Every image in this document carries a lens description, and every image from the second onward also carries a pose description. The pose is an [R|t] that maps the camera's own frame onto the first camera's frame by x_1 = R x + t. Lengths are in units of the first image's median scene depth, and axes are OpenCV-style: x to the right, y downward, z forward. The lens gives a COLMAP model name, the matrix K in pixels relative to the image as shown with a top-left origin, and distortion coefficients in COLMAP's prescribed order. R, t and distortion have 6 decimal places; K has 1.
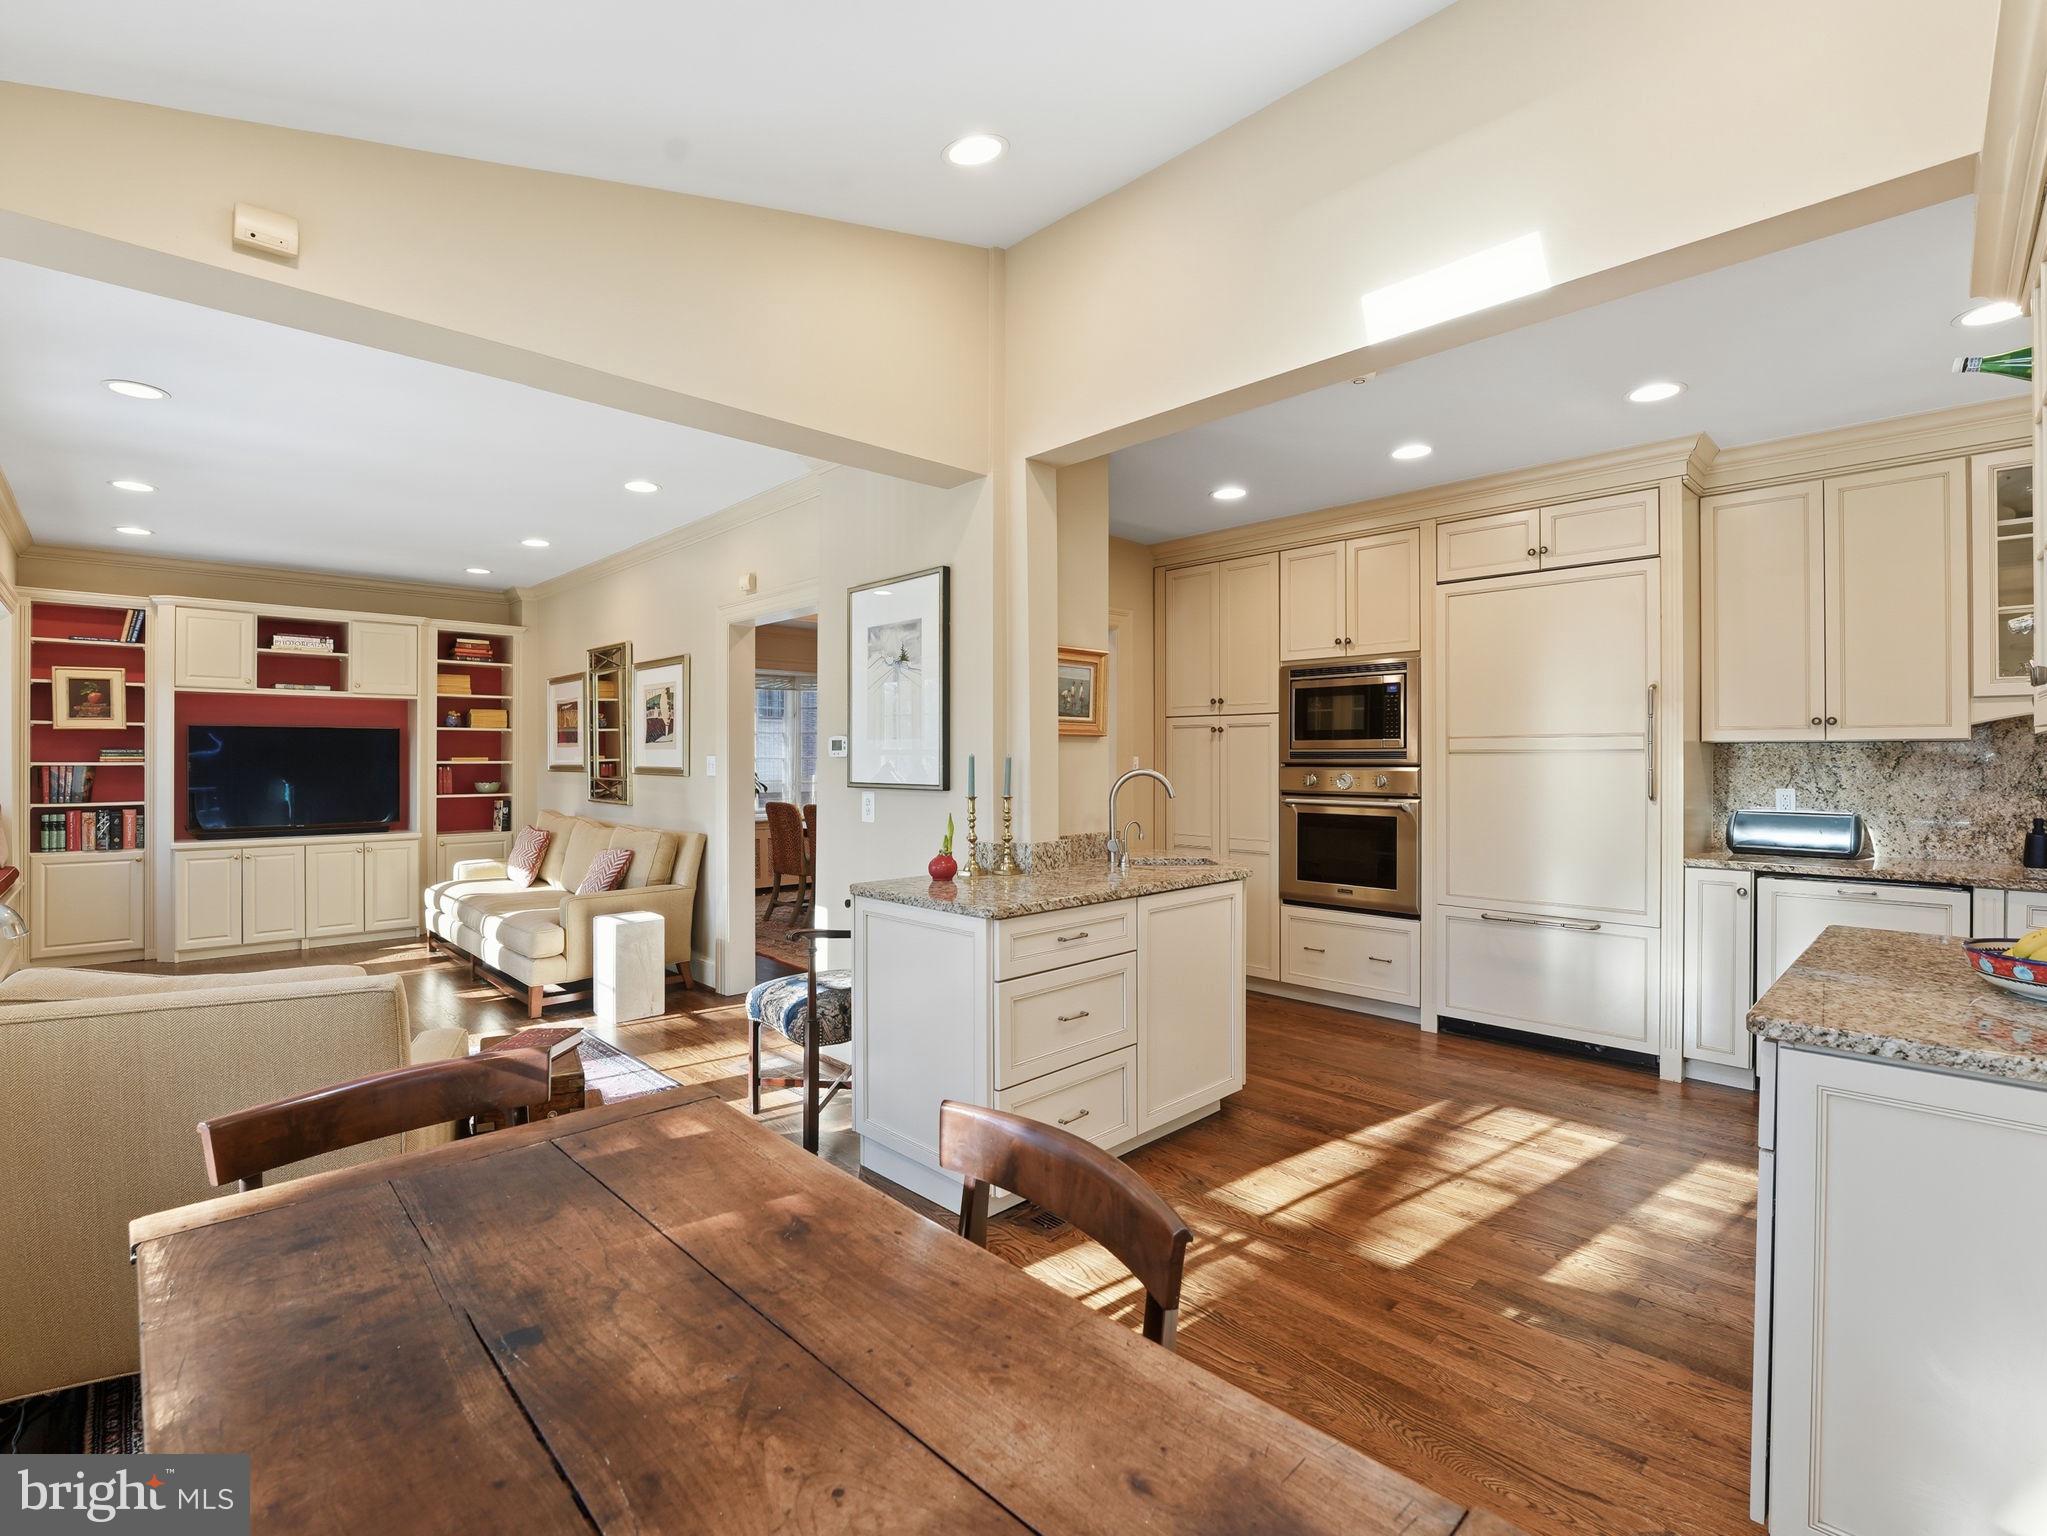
lens RADIAL K [[946.1, 0, 1015.8], [0, 946.1, 763.6], [0, 0, 1]] dist [-0.022392, 0.000755]
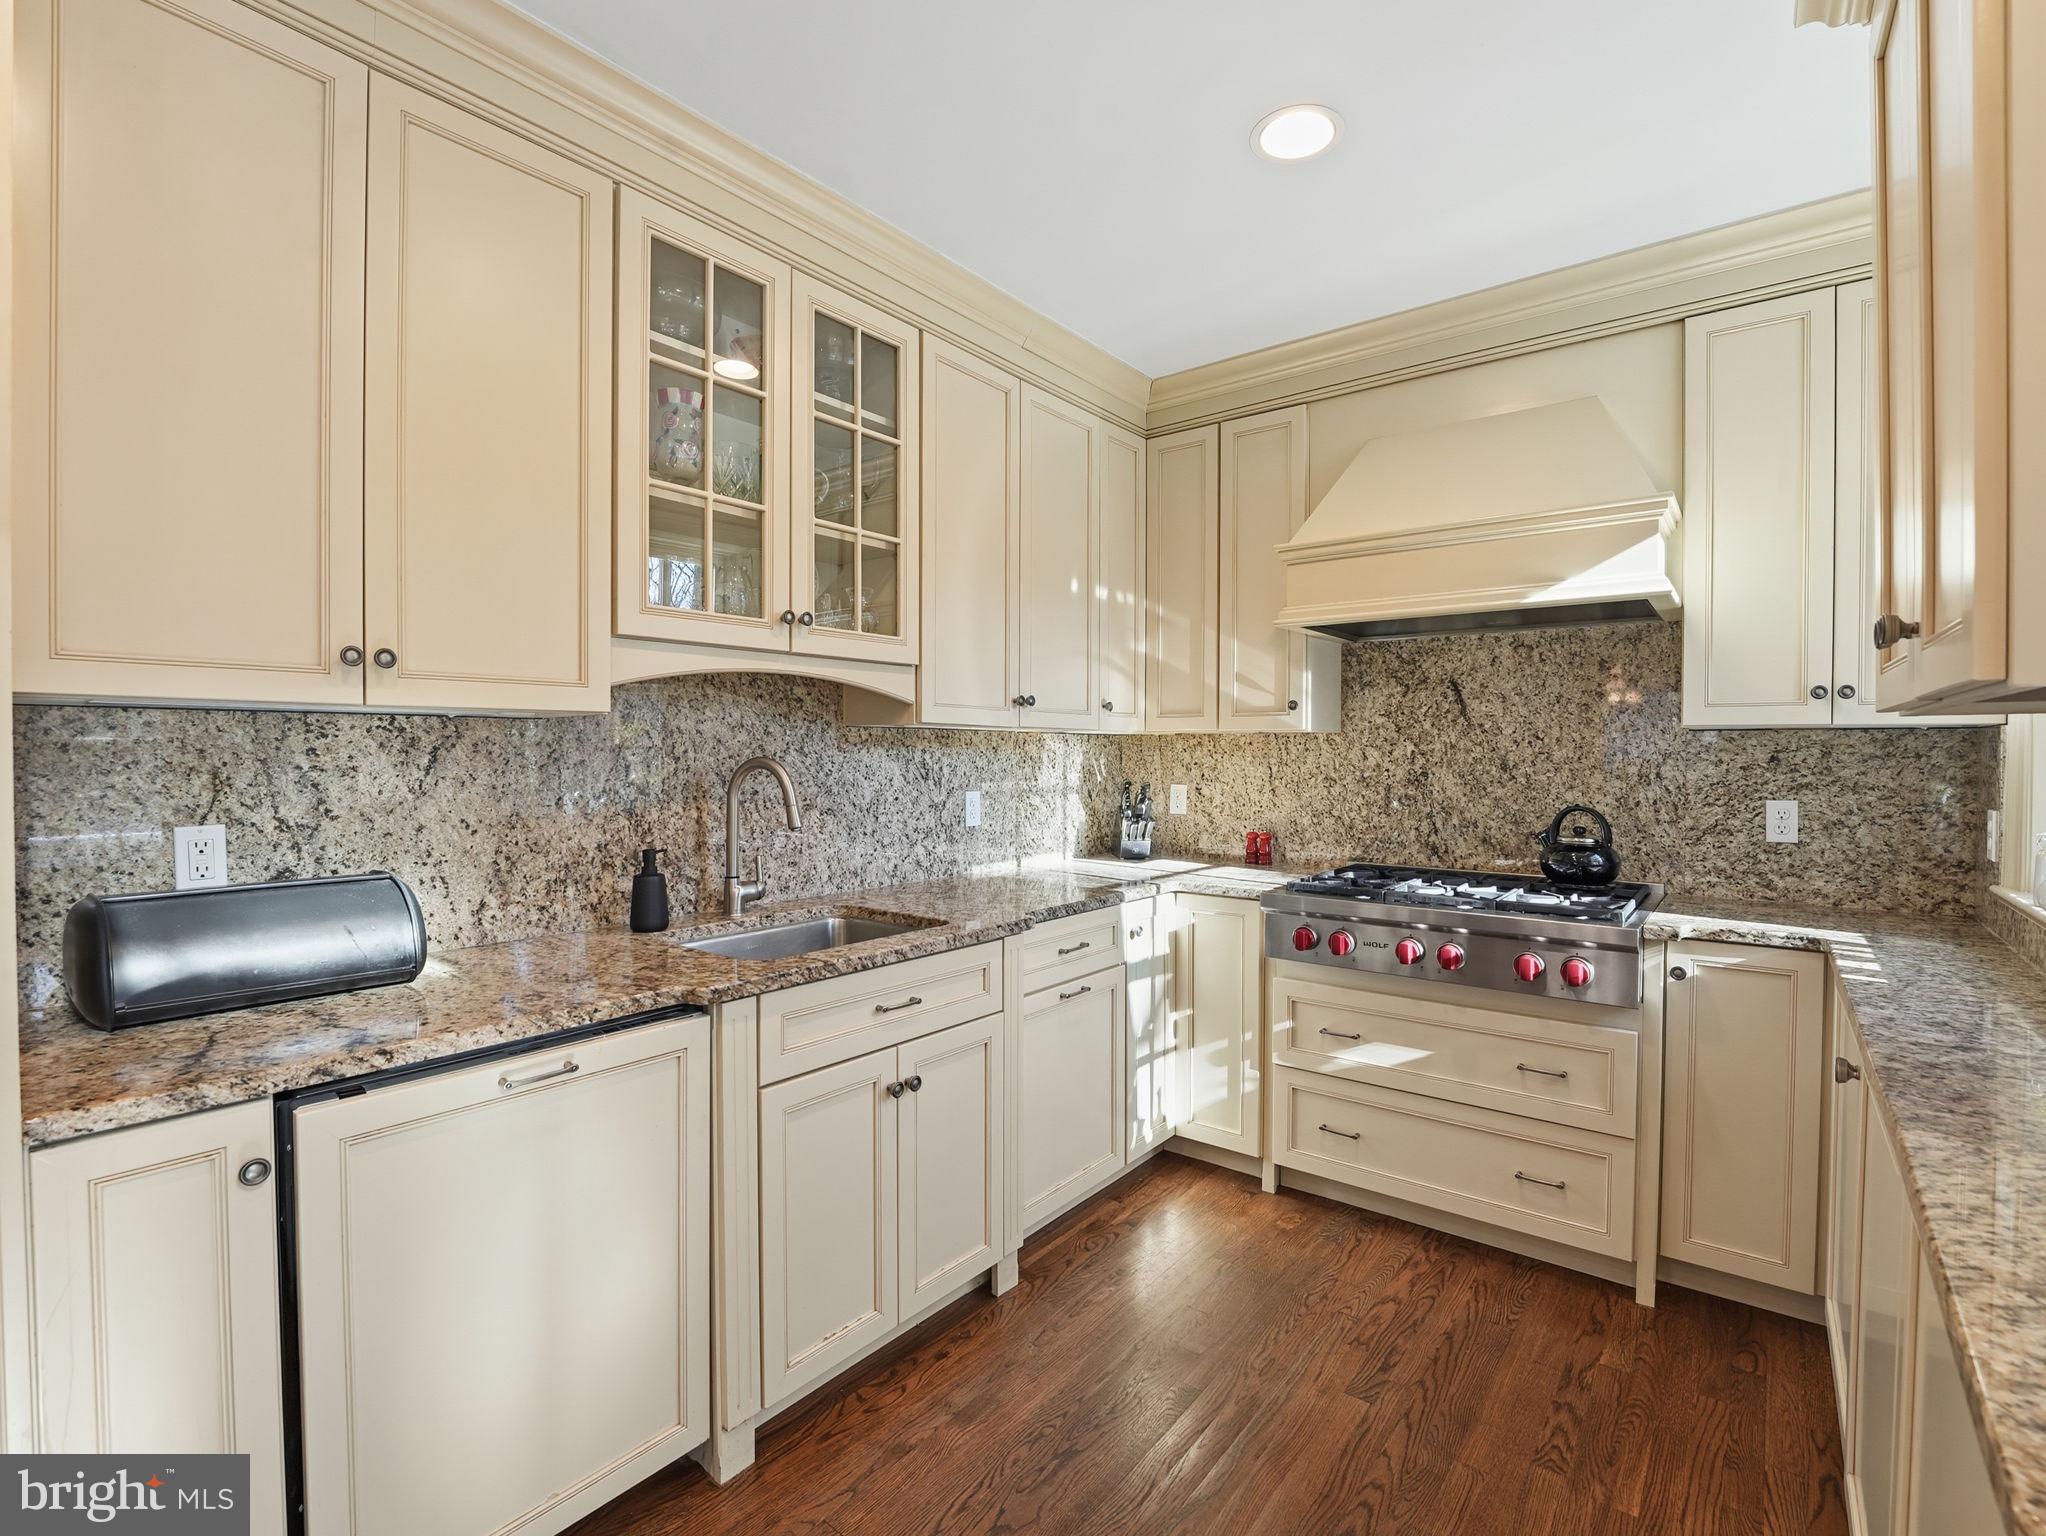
lens RADIAL K [[945.7, 0, 1016.8], [0, 945.7, 765.3], [0, 0, 1]] dist [-0.022392, 0.000755]
pose [[-0.123489, -0.018137, 0.992180, 0.425752], [0.000290, 0.999832, 0.018313, -0.006378], [-0.992346, 0.002550, -0.123463, 0.763353]]
